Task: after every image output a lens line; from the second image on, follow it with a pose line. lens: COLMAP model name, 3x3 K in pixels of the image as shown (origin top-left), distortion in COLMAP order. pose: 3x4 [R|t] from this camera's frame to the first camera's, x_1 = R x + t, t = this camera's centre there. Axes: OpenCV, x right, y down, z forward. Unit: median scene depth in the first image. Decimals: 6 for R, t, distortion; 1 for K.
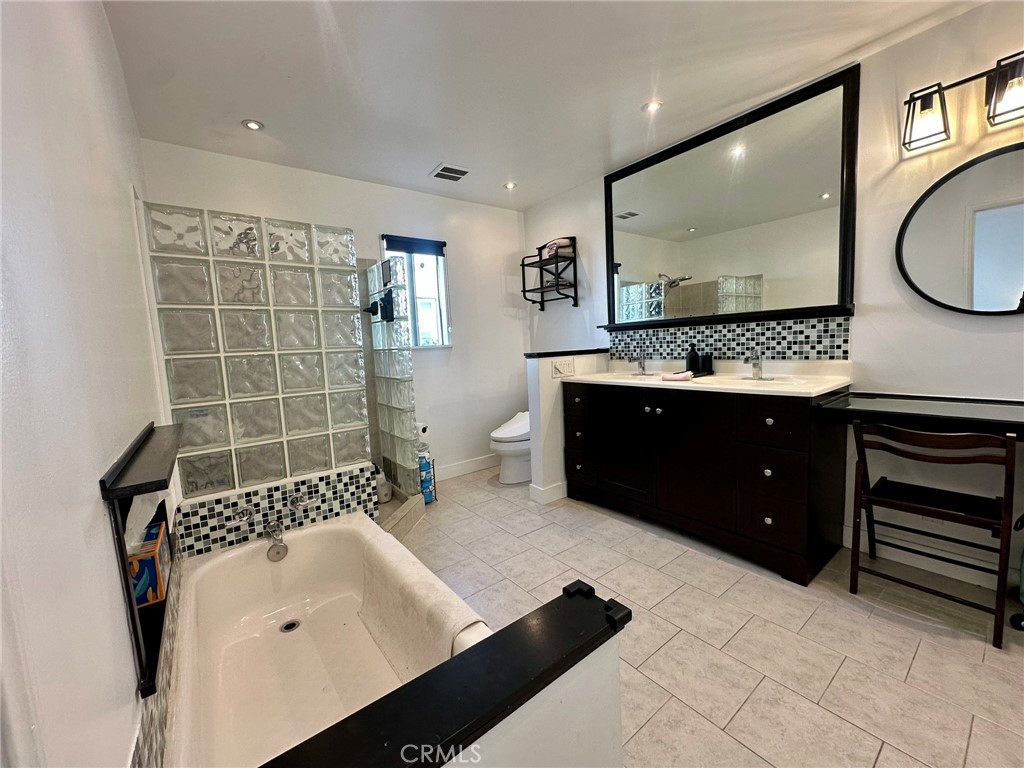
lens RADIAL K [[407.4, 0, 512.0], [0, 407.4, 384.0], [0, 0, 1]] dist [-0.001212, -0.000368]
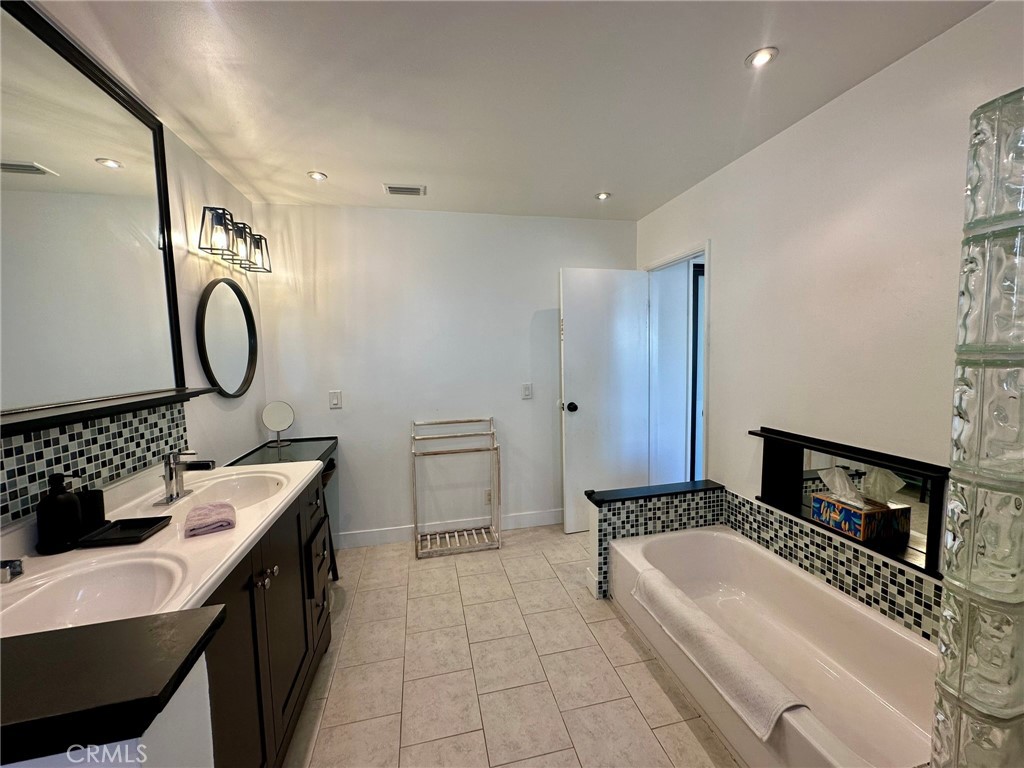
lens RADIAL K [[407.4, 0, 512.0], [0, 407.4, 384.0], [0, 0, 1]] dist [-0.001212, -0.000368]
pose [[-0.904953, 0.036913, 0.423908, -0.178374], [0.109492, 0.982884, 0.148154, -0.241219], [-0.411184, 0.180487, -0.893506, 1.401173]]
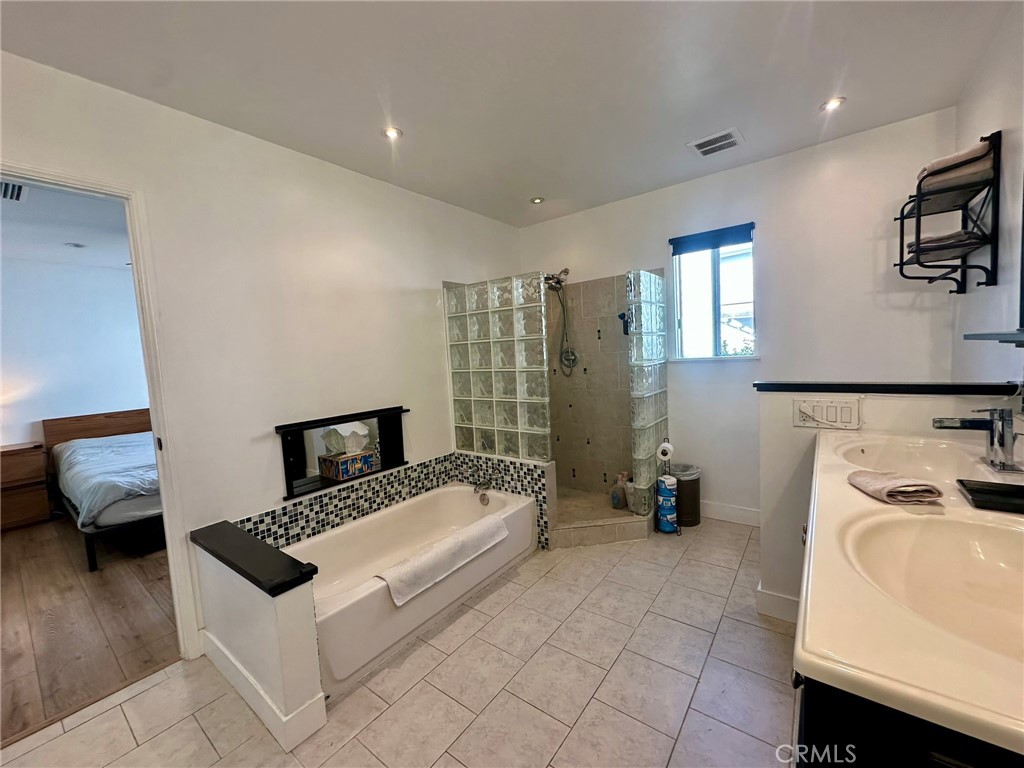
lens RADIAL K [[407.4, 0, 512.0], [0, 407.4, 384.0], [0, 0, 1]] dist [-0.001212, -0.000368]
pose [[0.263164, 0.109084, -0.958564, 0.752826], [-0.053744, 0.993702, 0.098328, -0.153034], [0.963253, 0.025641, 0.267369, 0.574554]]
